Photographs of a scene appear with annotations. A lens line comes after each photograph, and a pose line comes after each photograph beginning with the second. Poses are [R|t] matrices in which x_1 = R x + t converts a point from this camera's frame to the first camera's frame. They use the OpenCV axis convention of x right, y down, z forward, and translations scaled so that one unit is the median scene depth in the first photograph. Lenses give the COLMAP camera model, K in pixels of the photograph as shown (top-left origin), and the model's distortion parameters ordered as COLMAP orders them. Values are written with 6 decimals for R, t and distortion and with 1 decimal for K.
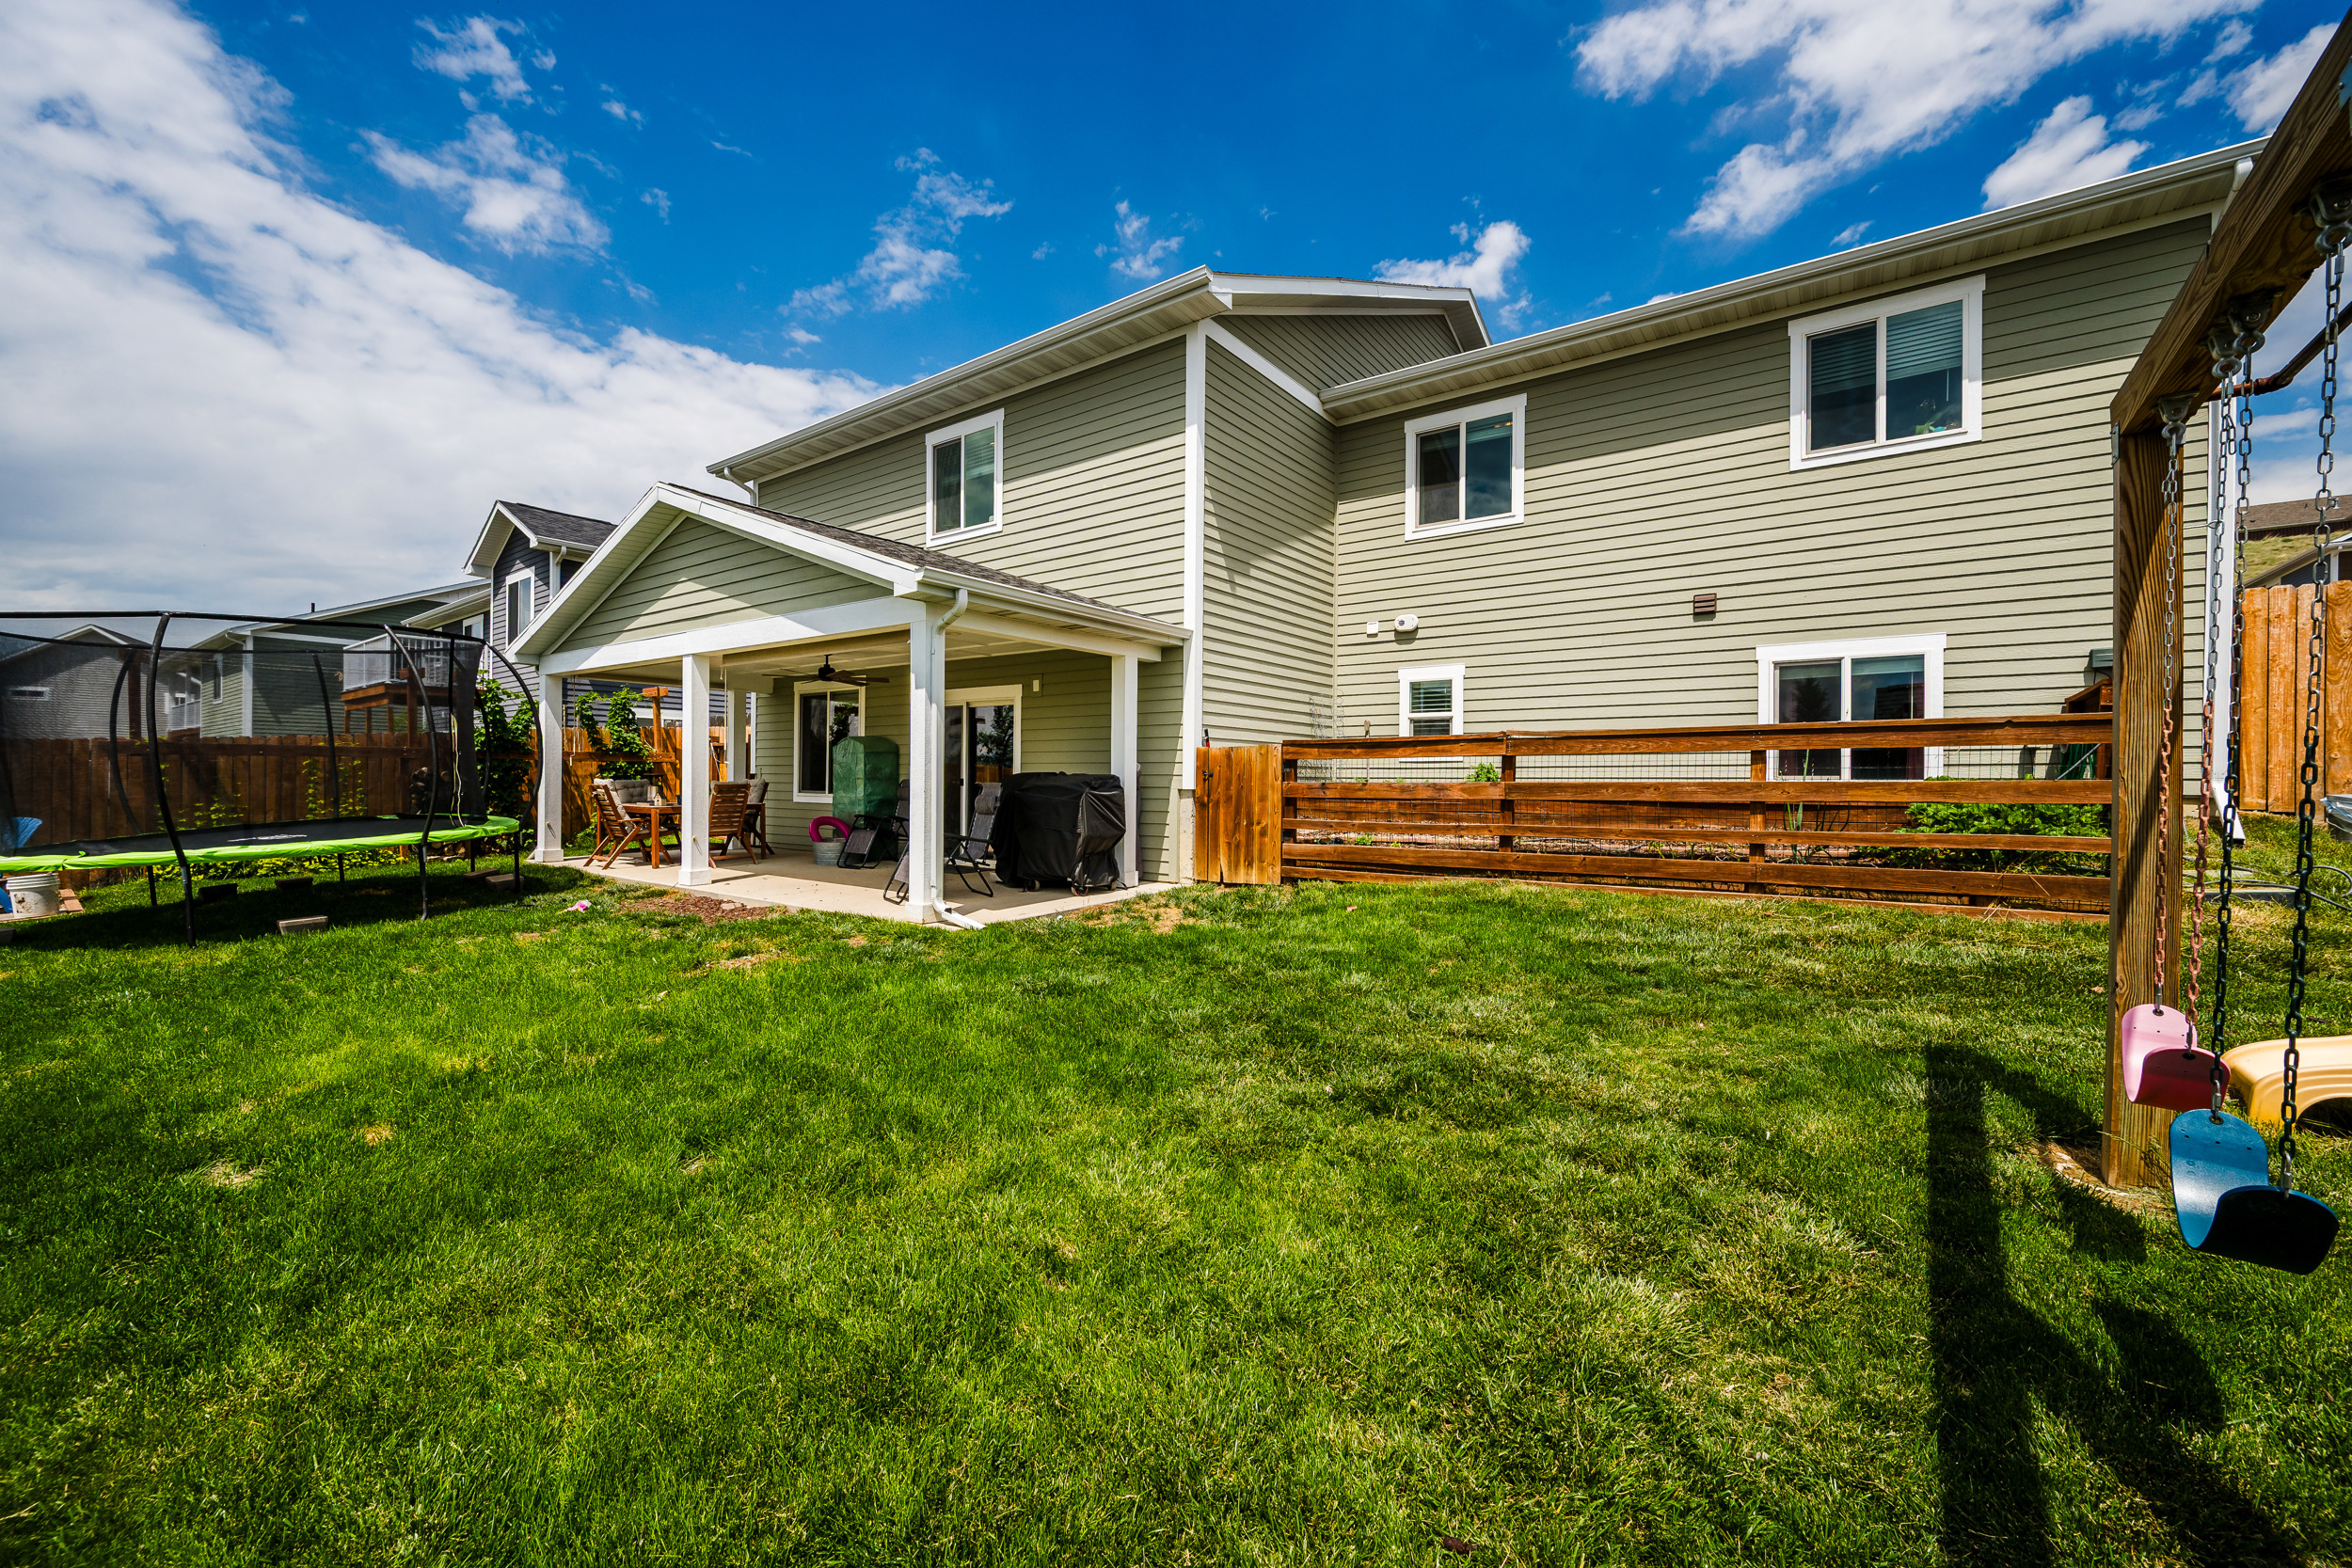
lens RADIAL K [[925.5, 0, 1181.0], [0, 925.5, 767.8], [0, 0, 1]] dist [-0.000799, 0.000663]
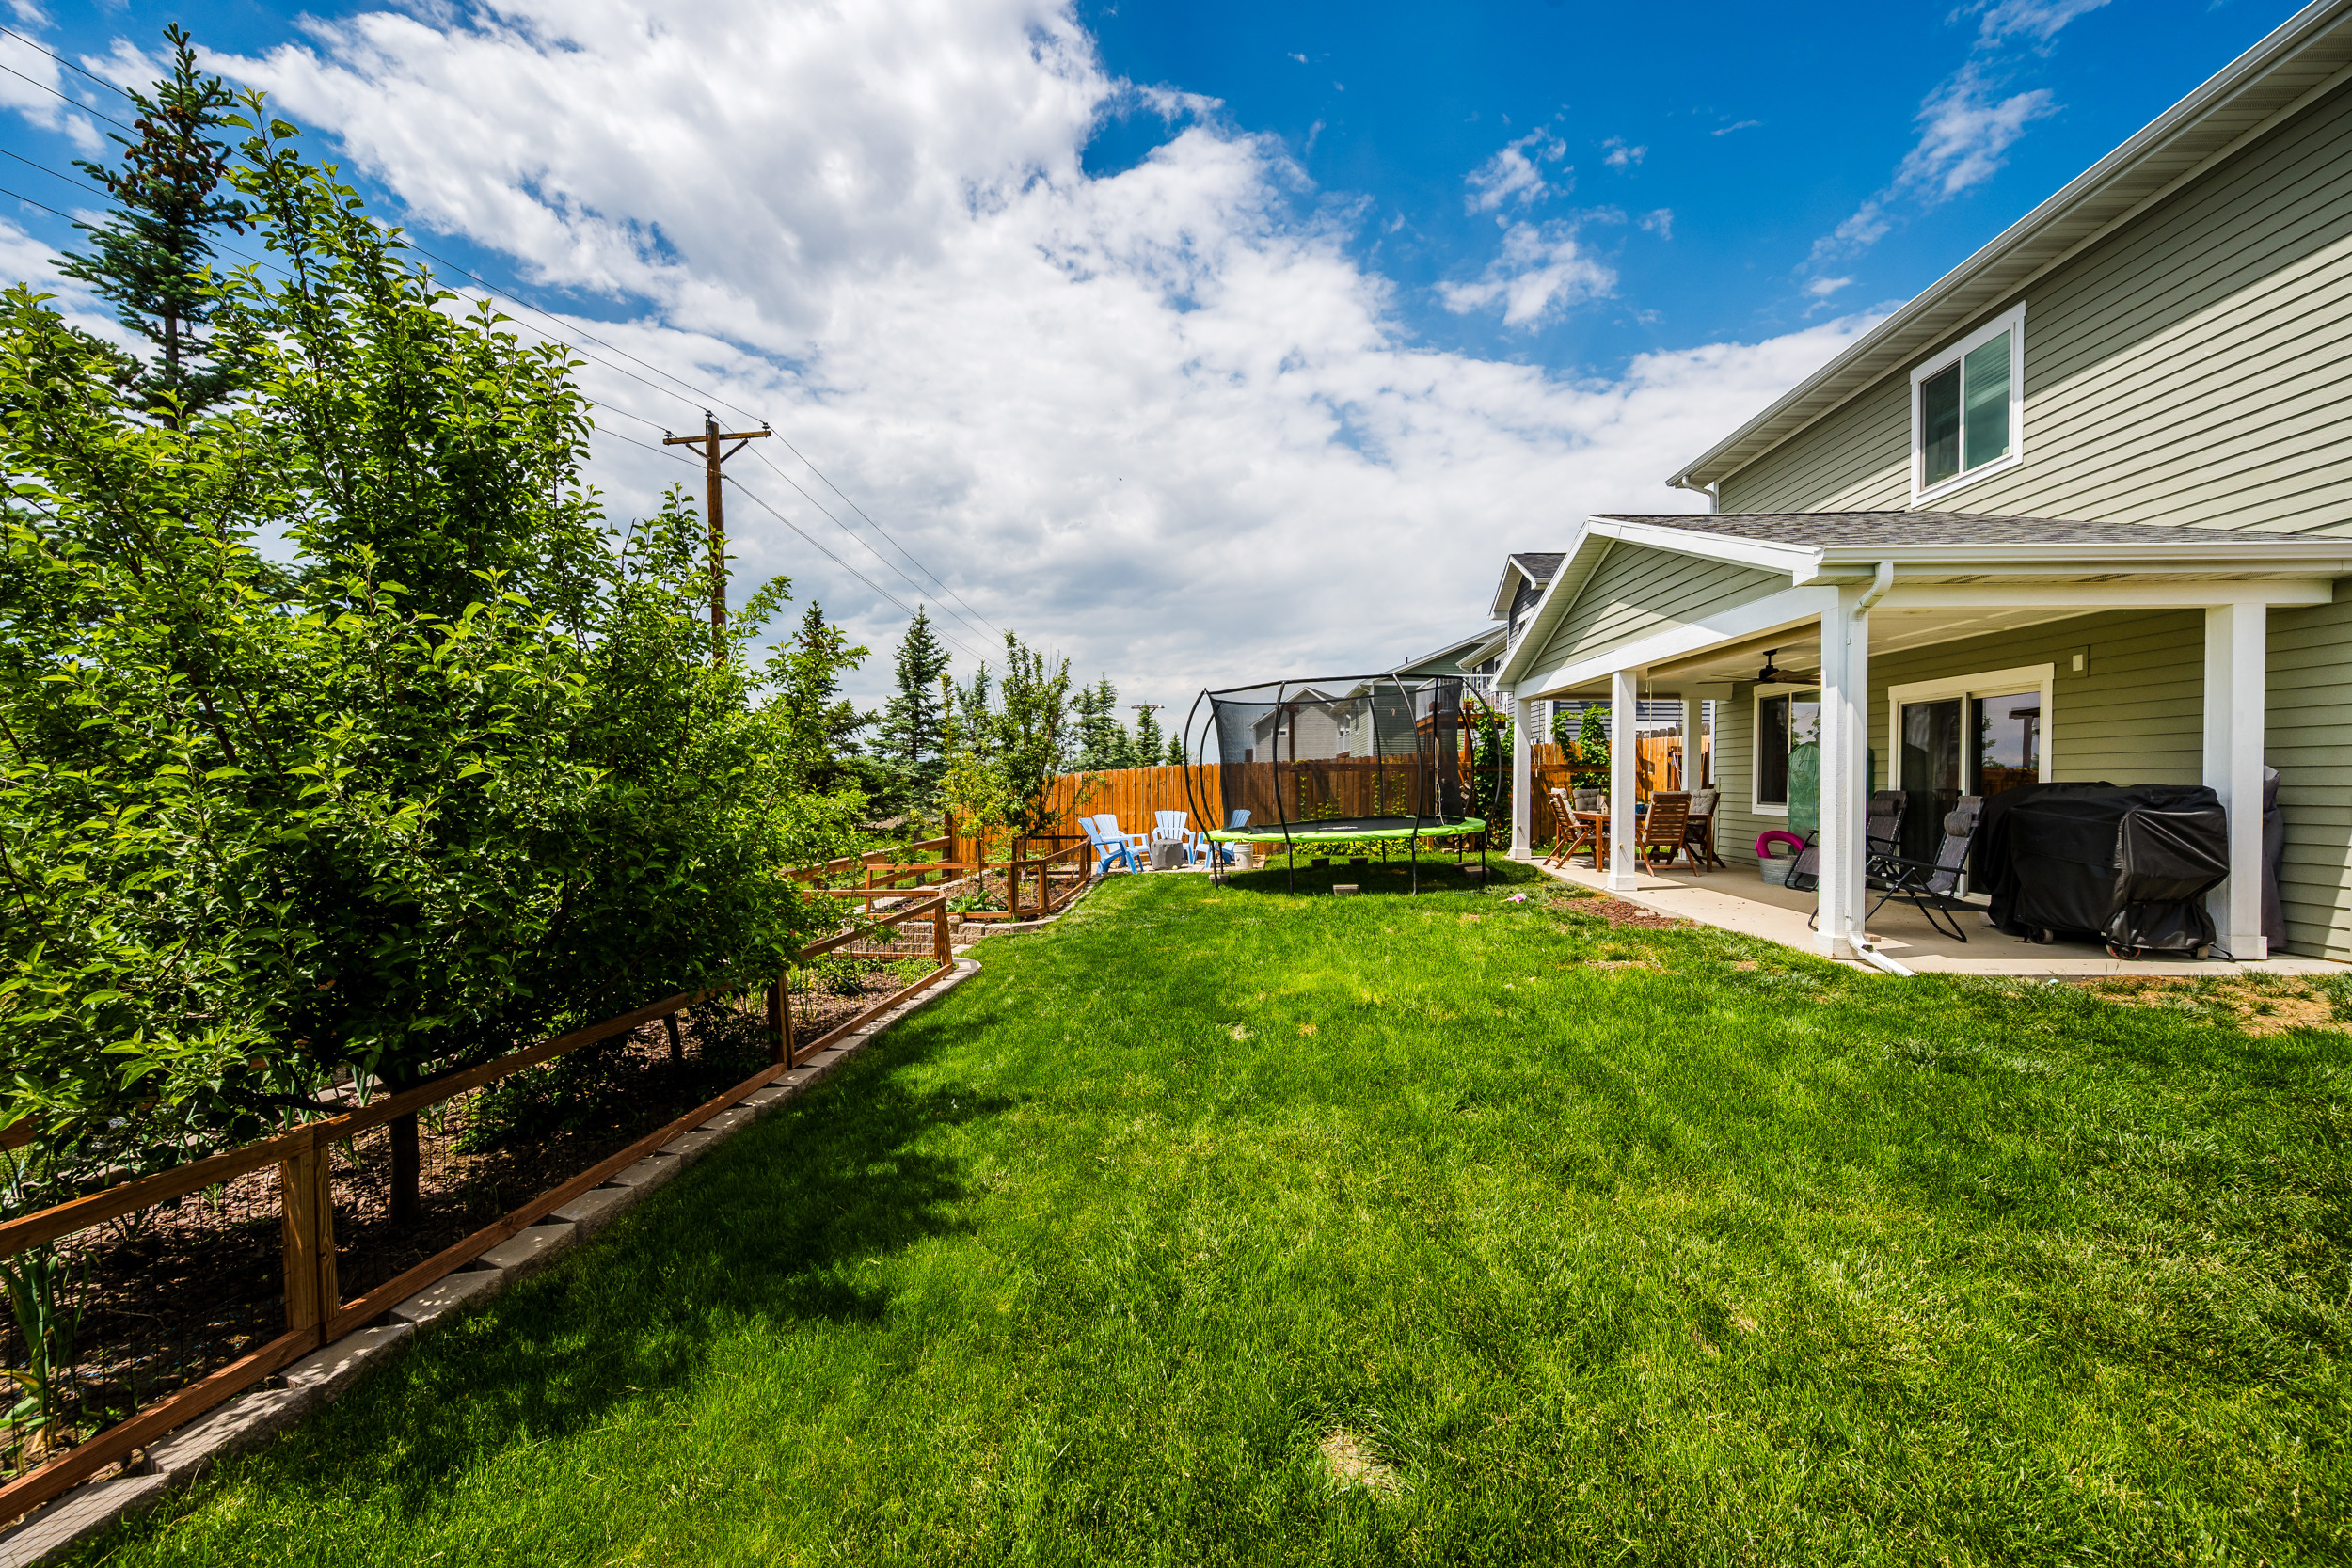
lens RADIAL K [[924.9, 0, 1176.0], [0, 924.9, 784.0], [0, 0, 1]] dist [0.002119, 0.000448]
pose [[0.523365, 0.000998, -0.852108, 0.106352], [0.006298, 0.999967, 0.005040, -0.002422], [0.852085, -0.008004, 0.523342, 0.019662]]
